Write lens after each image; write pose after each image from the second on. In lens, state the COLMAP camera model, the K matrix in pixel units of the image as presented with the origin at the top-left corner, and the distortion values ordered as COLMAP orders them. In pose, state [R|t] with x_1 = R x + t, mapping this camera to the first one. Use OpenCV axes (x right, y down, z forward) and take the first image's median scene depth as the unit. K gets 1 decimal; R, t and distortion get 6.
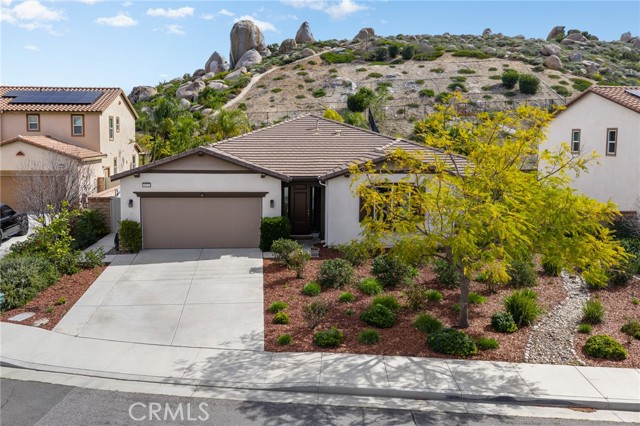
lens RADIAL K [[554.9, 0, 300.8], [0, 554.9, 180.8], [0, 0, 1]] dist [0.005608, -0.006322]
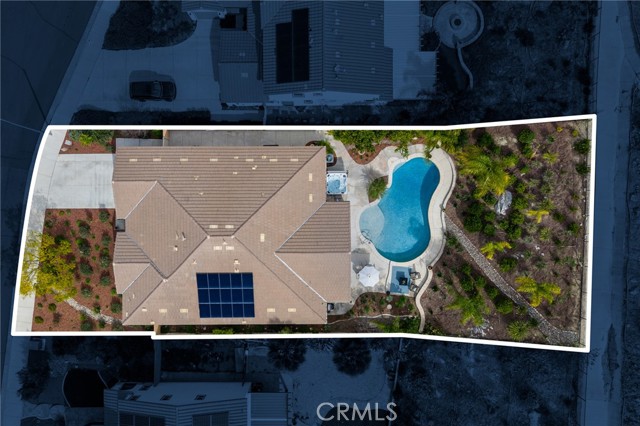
lens RADIAL K [[527.6, 0, 319.6], [0, 527.6, 218.6], [0, 0, 1]] dist [0.002521, -0.004667]
pose [[-0.072657, 0.997288, -0.011771, -0.016211], [-0.081014, 0.005861, 0.996696, -0.676221], [0.994061, 0.073371, 0.080368, 0.483385]]
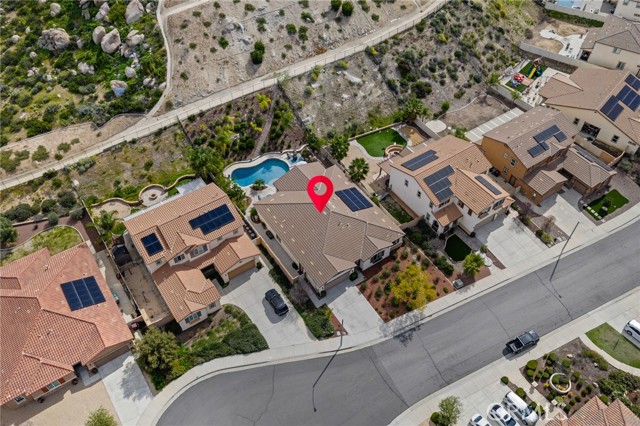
lens RADIAL K [[527.6, 0, 319.6], [0, 527.6, 218.6], [0, 0, 1]] dist [0.002521, -0.004667]
pose [[0.867219, -0.380846, 0.320760, -0.368549], [0.042838, 0.698869, 0.713966, -0.813890], [-0.496080, -0.605425, 0.622387, -0.269574]]
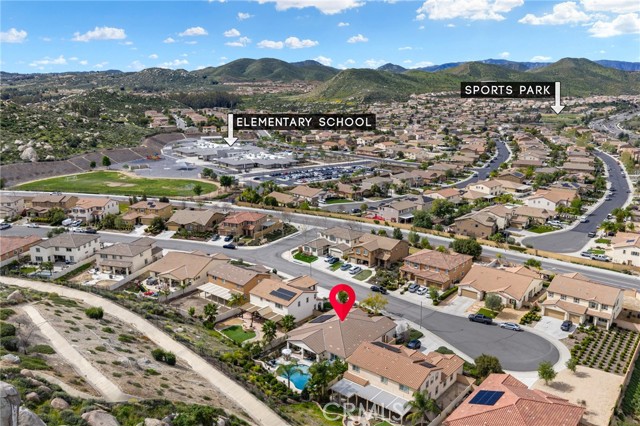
lens RADIAL K [[527.6, 0, 319.6], [0, 527.6, 218.6], [0, 0, 1]] dist [0.002521, -0.004667]
pose [[-0.714385, -0.177508, 0.676864, -0.955400], [0.053760, 0.950509, 0.306011, -0.813056], [-0.697685, 0.254998, -0.669486, 1.436692]]
